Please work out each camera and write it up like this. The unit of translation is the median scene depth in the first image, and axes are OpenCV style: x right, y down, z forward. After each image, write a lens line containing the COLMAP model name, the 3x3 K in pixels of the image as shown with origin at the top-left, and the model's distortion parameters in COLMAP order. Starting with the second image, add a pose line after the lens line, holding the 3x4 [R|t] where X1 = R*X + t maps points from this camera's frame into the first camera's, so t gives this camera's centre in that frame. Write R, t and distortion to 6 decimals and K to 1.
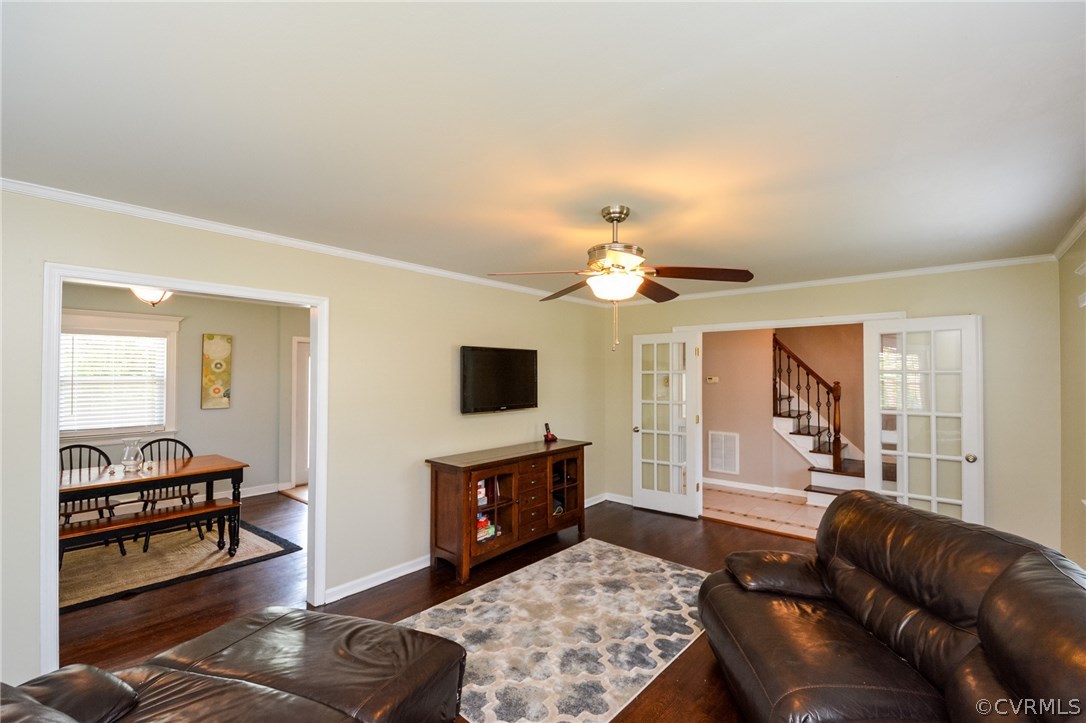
lens RADIAL K [[472.1, 0, 551.6], [0, 472.1, 366.6], [0, 0, 1]] dist [0.002601, -0.015438]
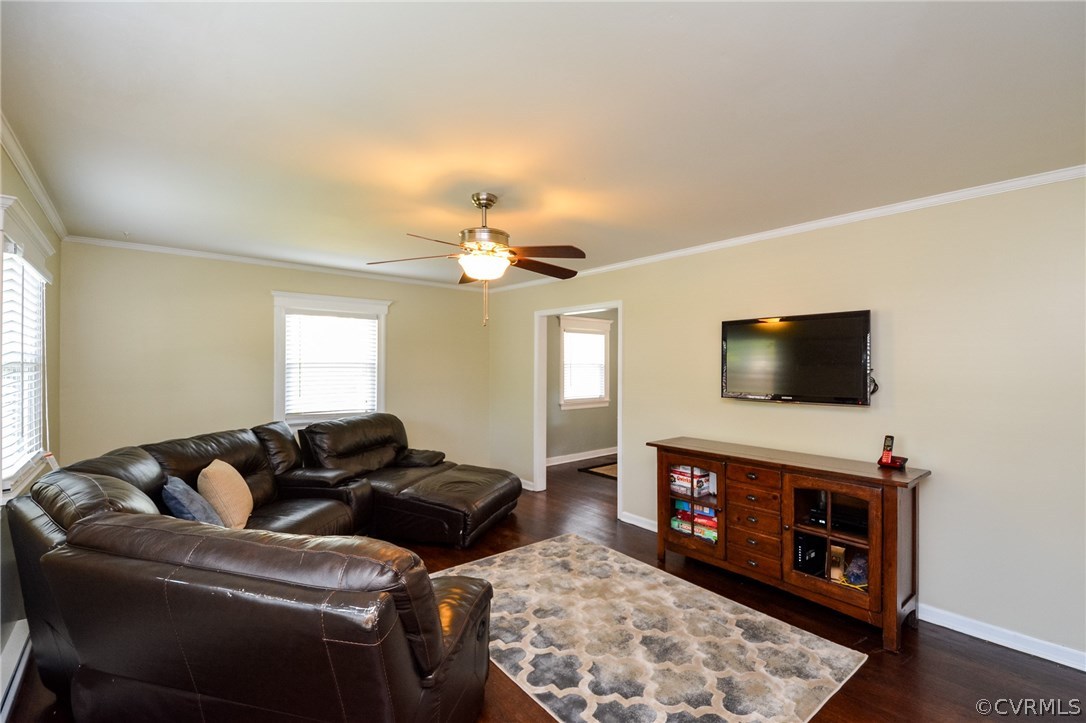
lens RADIAL K [[485.8, 0, 553.4], [0, 485.8, 361.6], [0, 0, 1]] dist [0.000695, -0.007137]
pose [[-0.161696, -0.003438, -0.986835, 0.691699], [0.007401, 0.999962, -0.004697, 0.032049], [0.986813, -0.008063, -0.161664, 0.756041]]
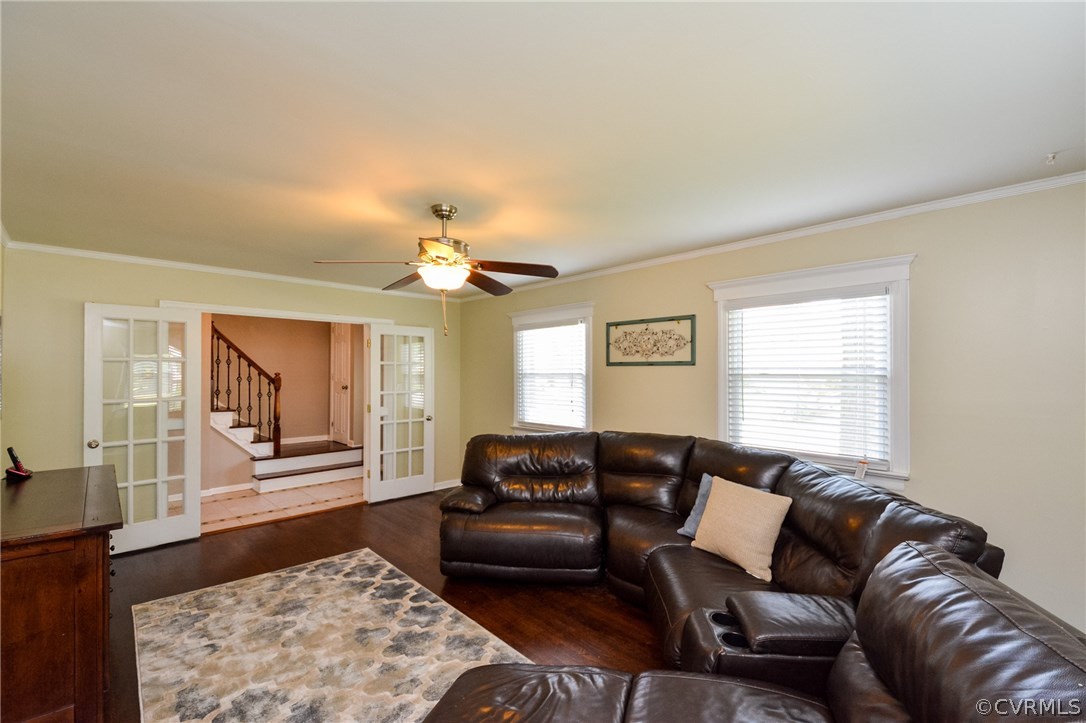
lens RADIAL K [[458.3, 0, 570.0], [0, 458.3, 368.1], [0, 0, 1]] dist [0.000191, -0.014325]
pose [[0.063198, 0.008305, 0.997966, -0.517701], [-0.014333, 0.999870, -0.007413, 0.025454], [-0.997898, -0.013835, 0.063309, 0.356897]]
